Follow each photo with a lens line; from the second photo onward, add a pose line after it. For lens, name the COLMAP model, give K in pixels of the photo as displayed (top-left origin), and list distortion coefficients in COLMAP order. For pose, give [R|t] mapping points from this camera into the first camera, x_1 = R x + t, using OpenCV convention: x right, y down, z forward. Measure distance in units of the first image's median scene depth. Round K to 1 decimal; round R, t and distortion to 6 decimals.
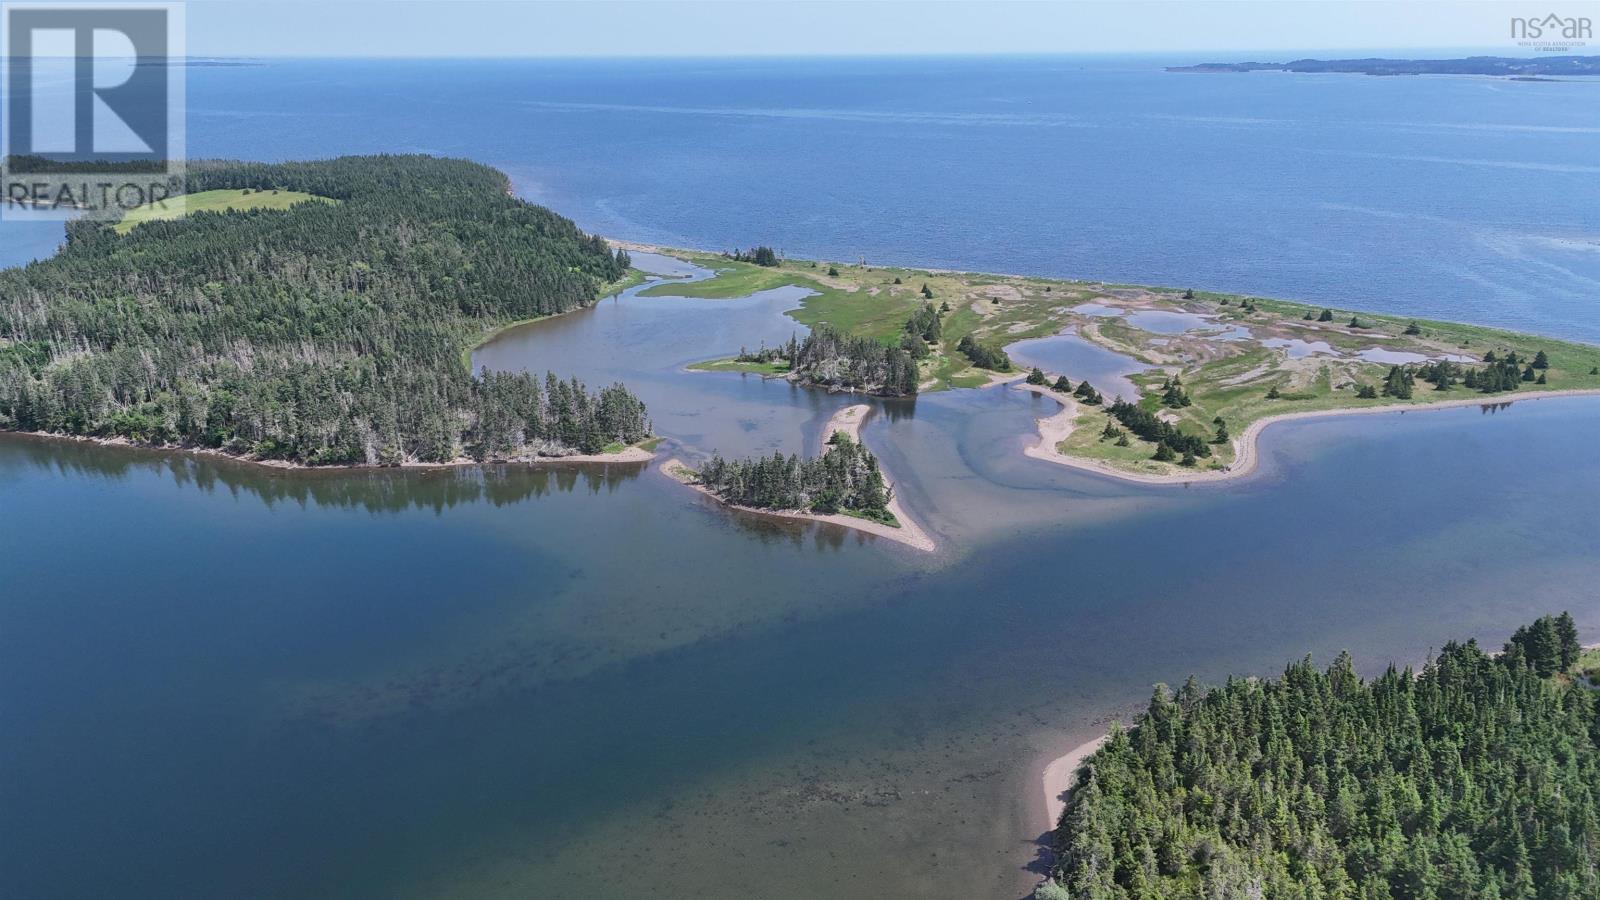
lens RADIAL K [[1168.5, 0, 806.7], [0, 1168.5, 450.1], [0, 0, 1]] dist [0.074615, -0.073547]
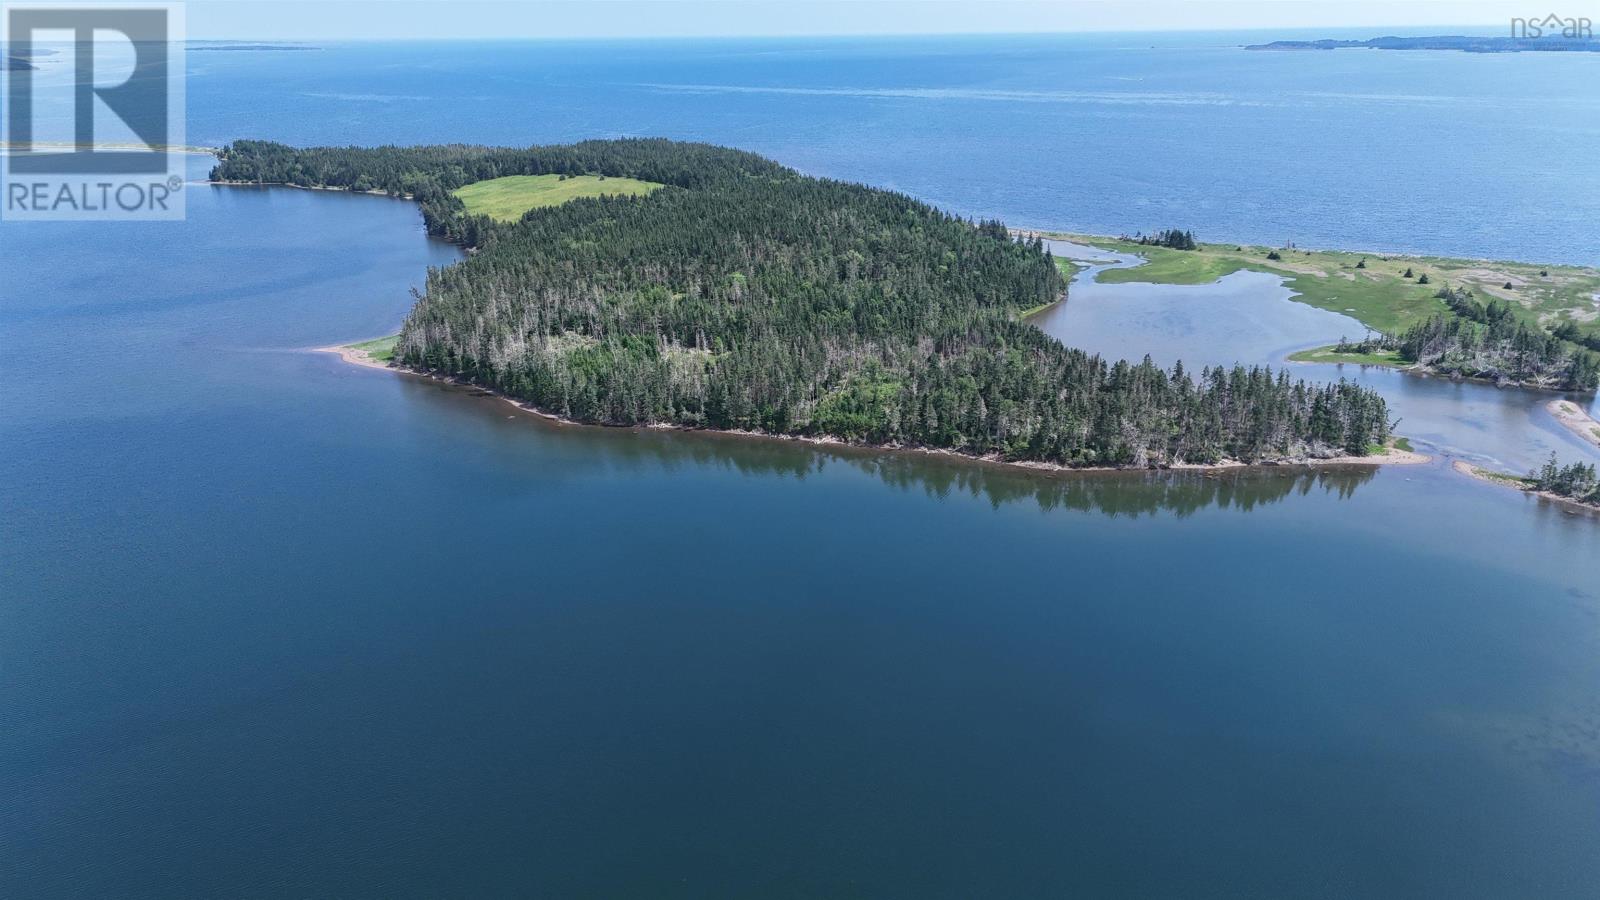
lens RADIAL K [[1168.5, 0, 795.6], [0, 1168.5, 450.8], [0, 0, 1]] dist [0.074615, -0.073547]
pose [[0.999846, 0.001746, -0.017483, -0.583824], [-0.001488, 0.999890, 0.014758, -0.012629], [0.017507, -0.014730, 0.999738, 0.054864]]
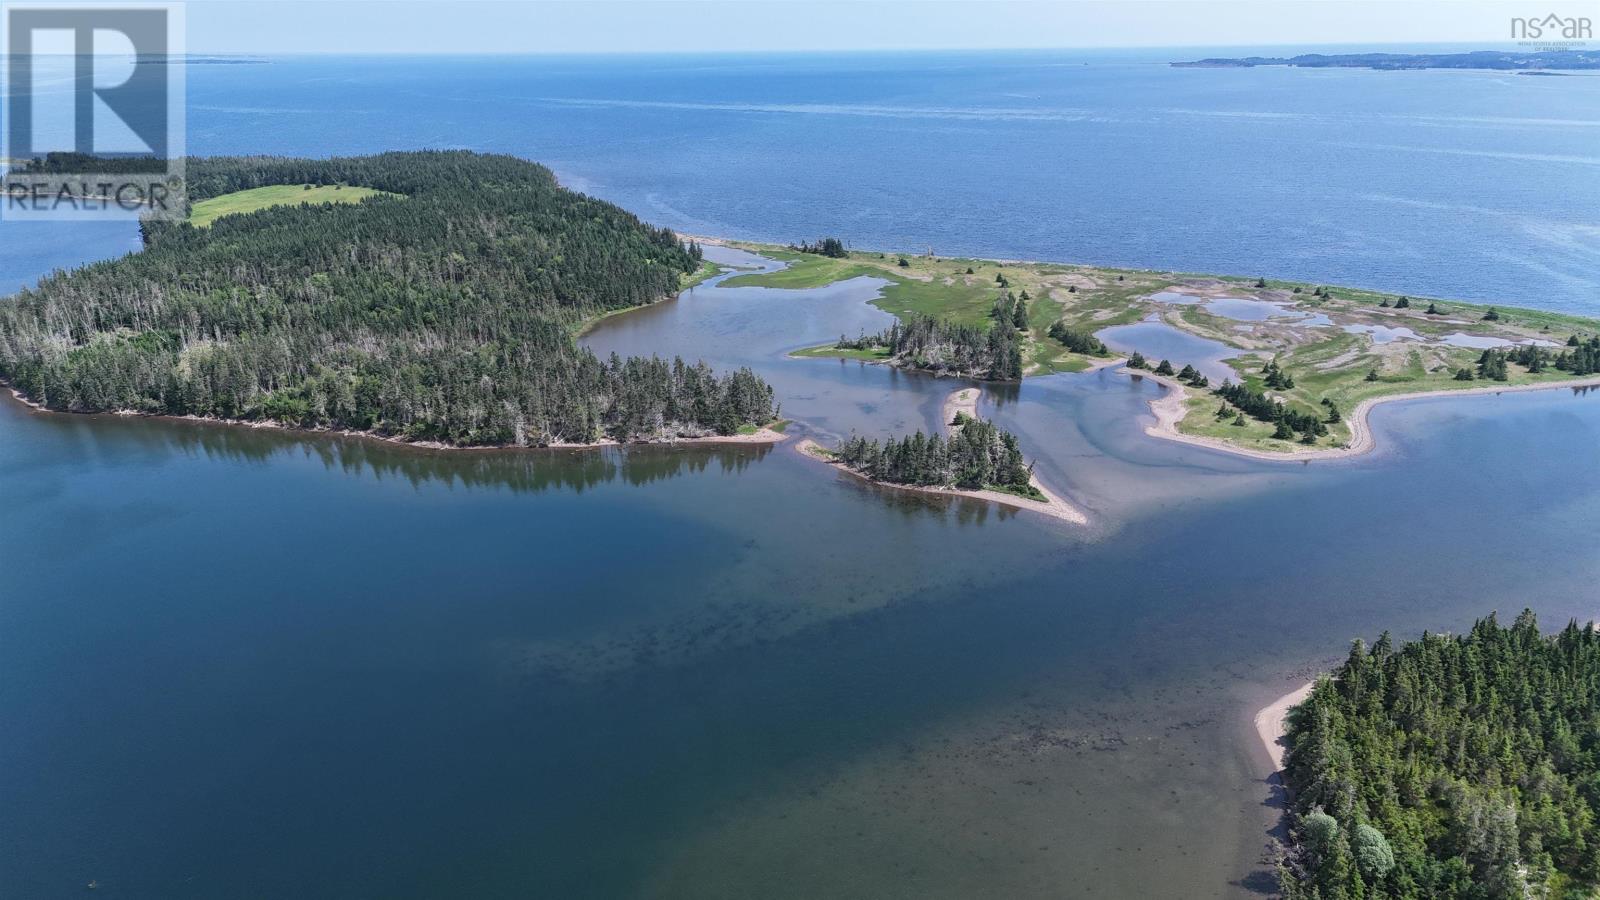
lens RADIAL K [[1168.5, 0, 810.3], [0, 1168.5, 454.6], [0, 0, 1]] dist [0.074615, -0.073547]
pose [[0.999995, -0.003016, 0.001314, -0.106407], [0.003008, 0.999976, 0.006311, 0.013779], [-0.001333, -0.006307, 0.999979, -0.033555]]
